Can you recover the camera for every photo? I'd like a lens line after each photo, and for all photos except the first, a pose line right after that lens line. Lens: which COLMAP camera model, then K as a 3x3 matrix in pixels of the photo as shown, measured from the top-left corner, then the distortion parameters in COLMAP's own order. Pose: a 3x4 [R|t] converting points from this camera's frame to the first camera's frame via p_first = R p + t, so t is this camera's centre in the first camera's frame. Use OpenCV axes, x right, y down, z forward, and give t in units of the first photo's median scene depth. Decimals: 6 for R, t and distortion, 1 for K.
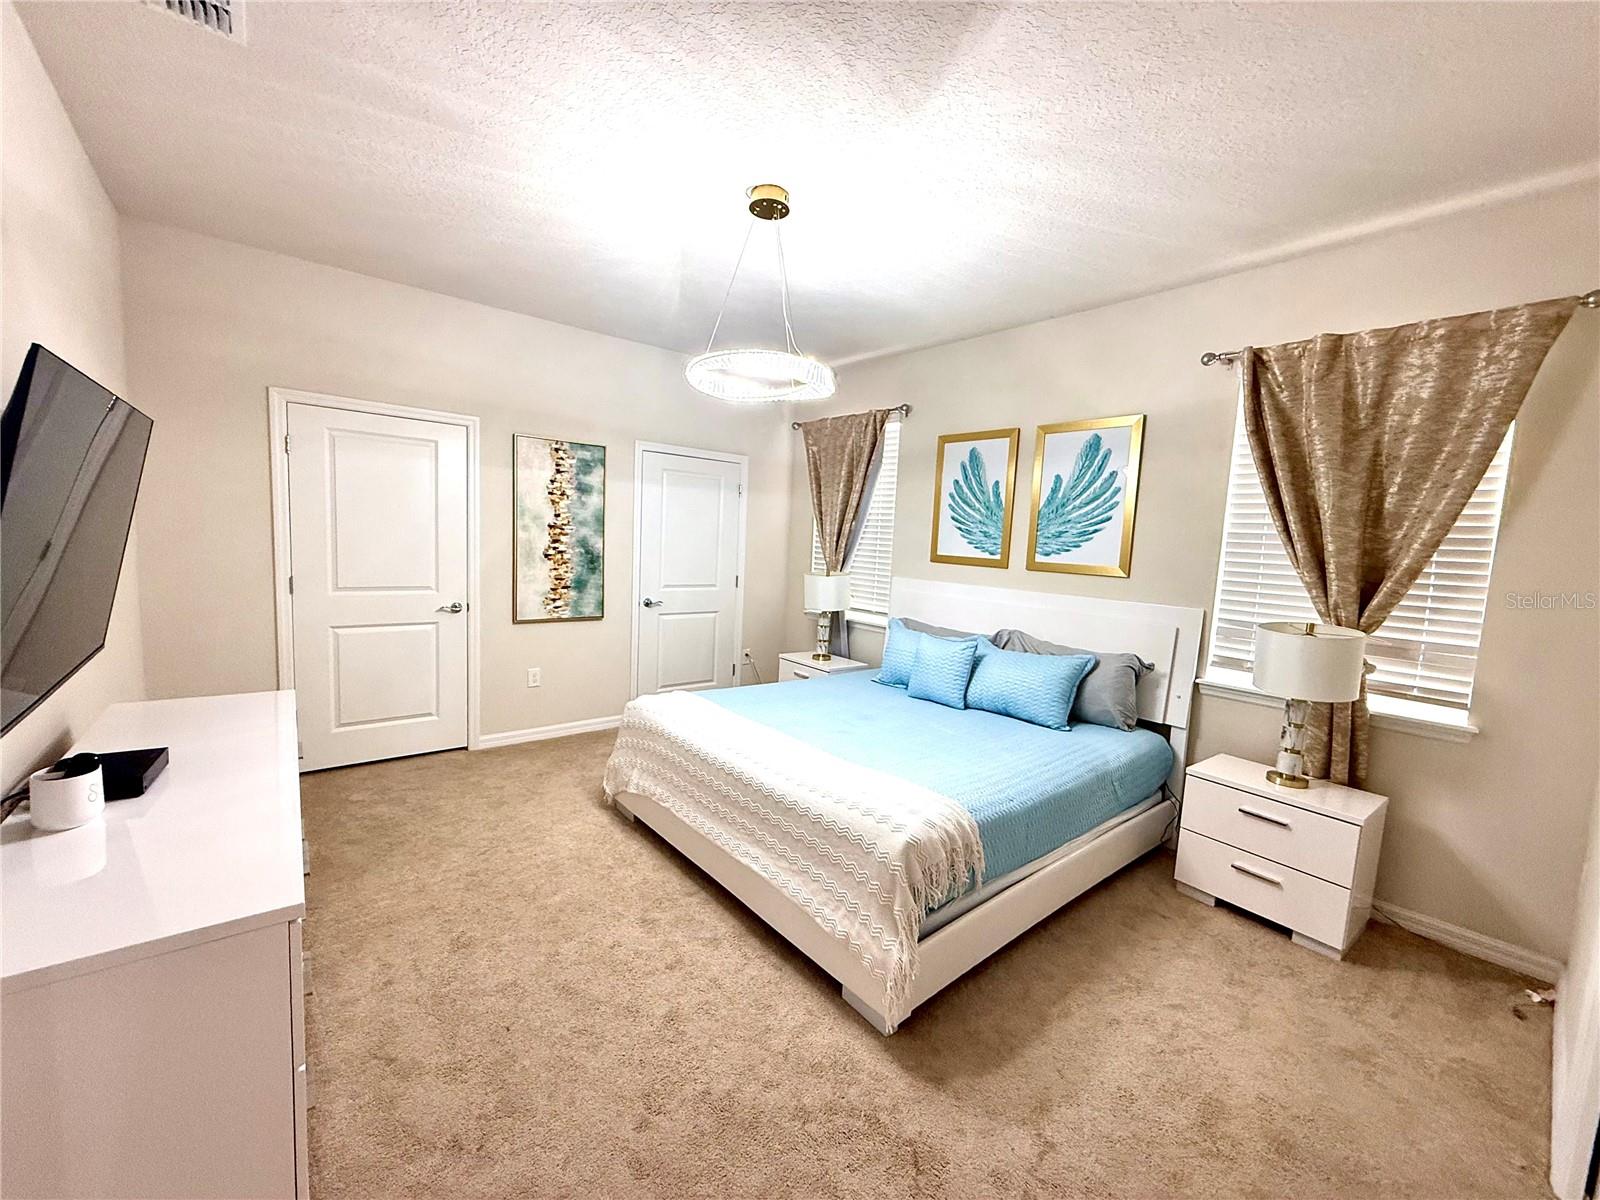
lens RADIAL K [[636.6, 0, 800.0], [0, 636.6, 600.0], [0, 0, 1]] dist [0.001793, 0.000129]
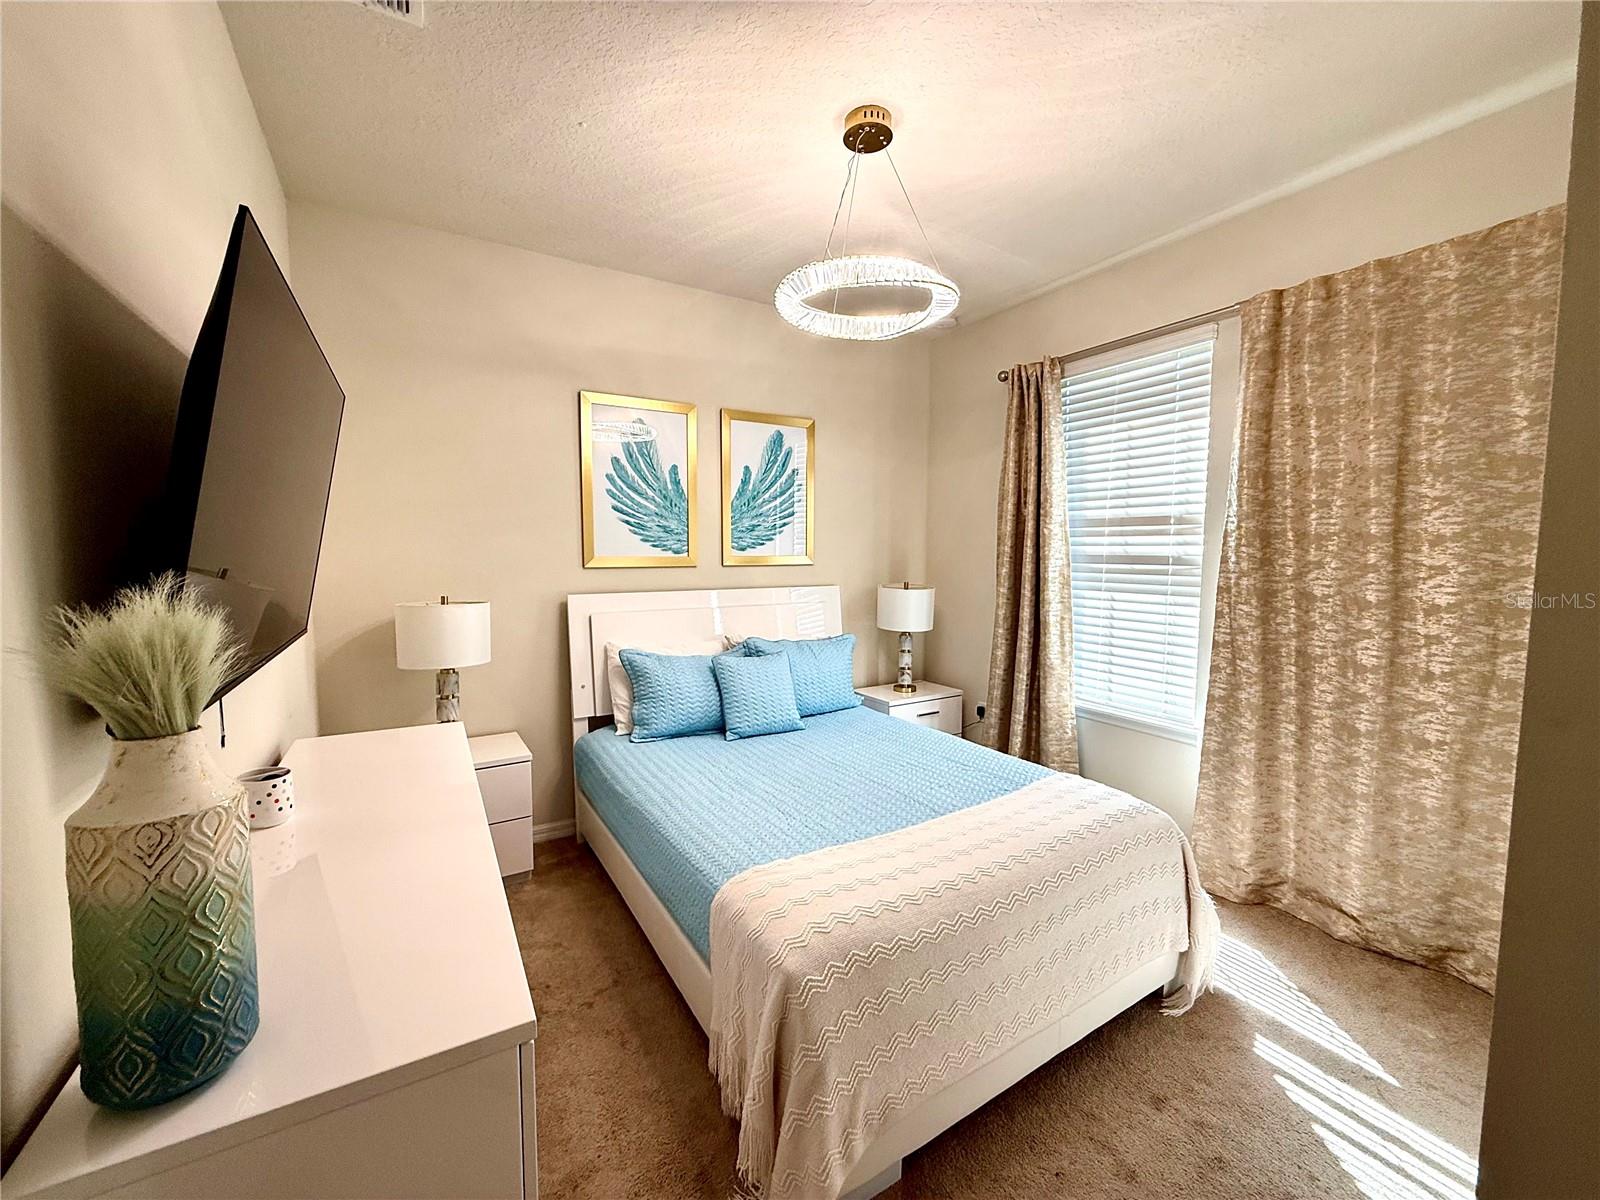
lens RADIAL K [[638.7, 0, 800.0], [0, 638.7, 600.0], [0, 0, 1]] dist [-0.000340, -0.000046]
pose [[0.164635, -0.123595, 0.978580, -0.486968], [0.109197, 0.988304, 0.106452, -0.080004], [-0.980292, 0.089332, 0.176205, 0.679166]]
